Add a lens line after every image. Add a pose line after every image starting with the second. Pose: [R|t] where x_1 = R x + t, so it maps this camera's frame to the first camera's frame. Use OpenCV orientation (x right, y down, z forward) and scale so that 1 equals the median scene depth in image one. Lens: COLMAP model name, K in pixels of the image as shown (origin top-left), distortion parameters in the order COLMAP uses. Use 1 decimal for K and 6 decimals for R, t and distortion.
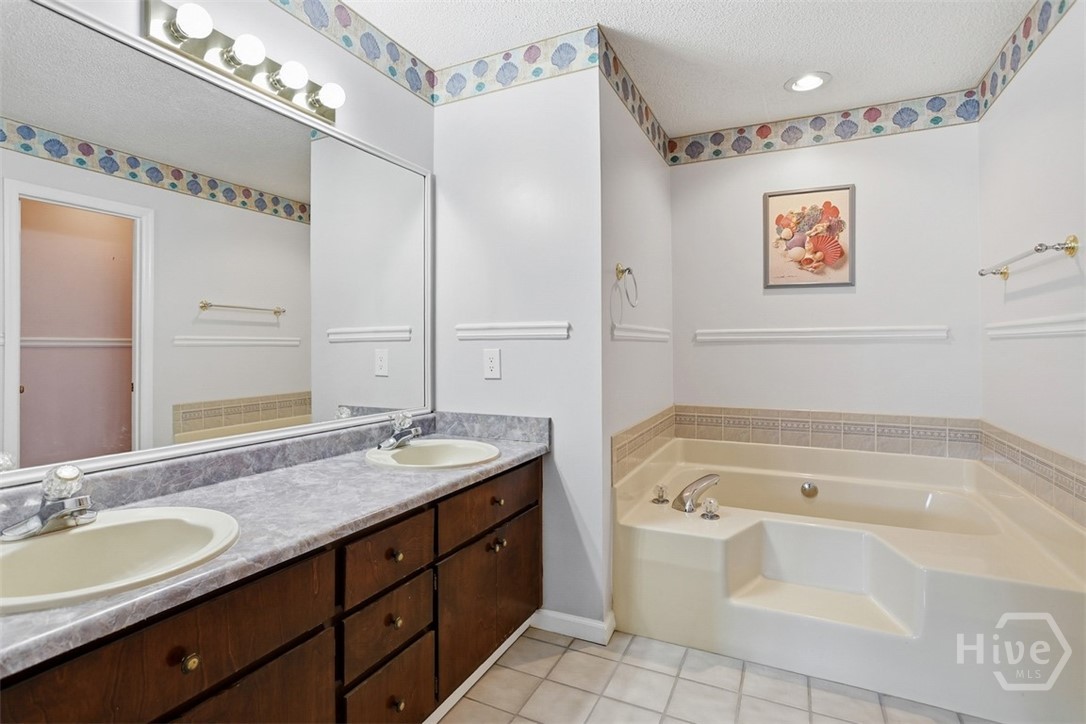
lens RADIAL K [[530.8, 0, 541.4], [0, 530.8, 350.4], [0, 0, 1]] dist [-0.004866, -0.000164]
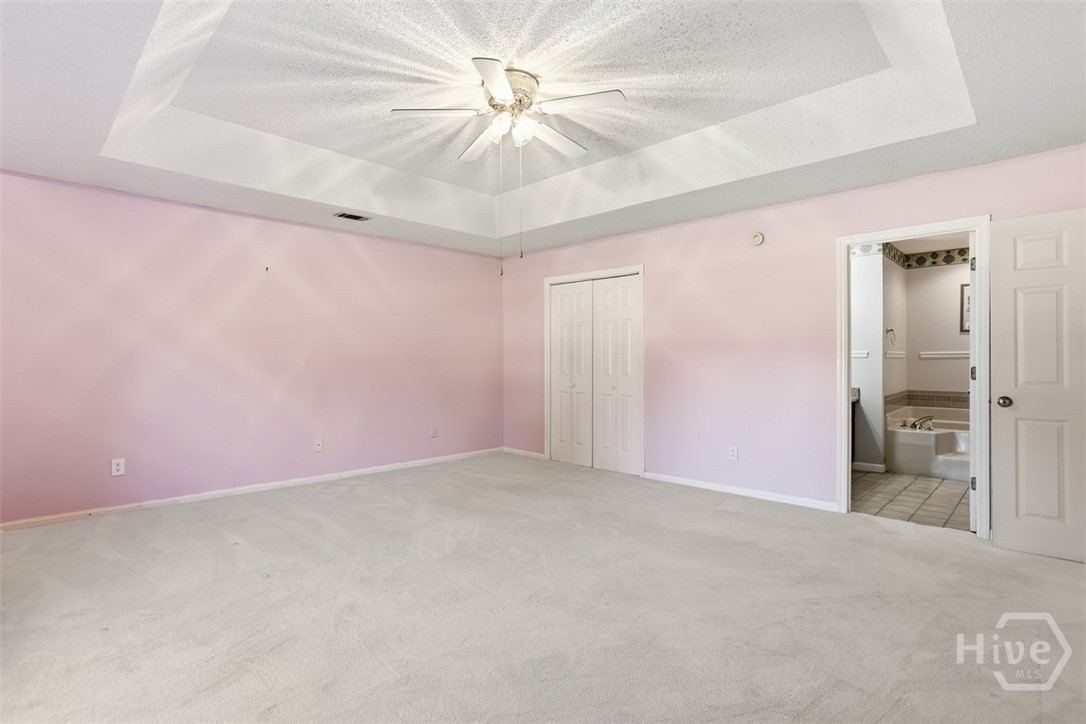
lens RADIAL K [[530.8, 0, 546.0], [0, 530.8, 370.6], [0, 0, 1]] dist [-0.004866, -0.000164]
pose [[0.954705, 0.010501, -0.297369, -0.497624], [-0.005046, 0.999805, 0.019106, -0.000515], [0.297511, -0.016740, 0.954572, -1.430766]]
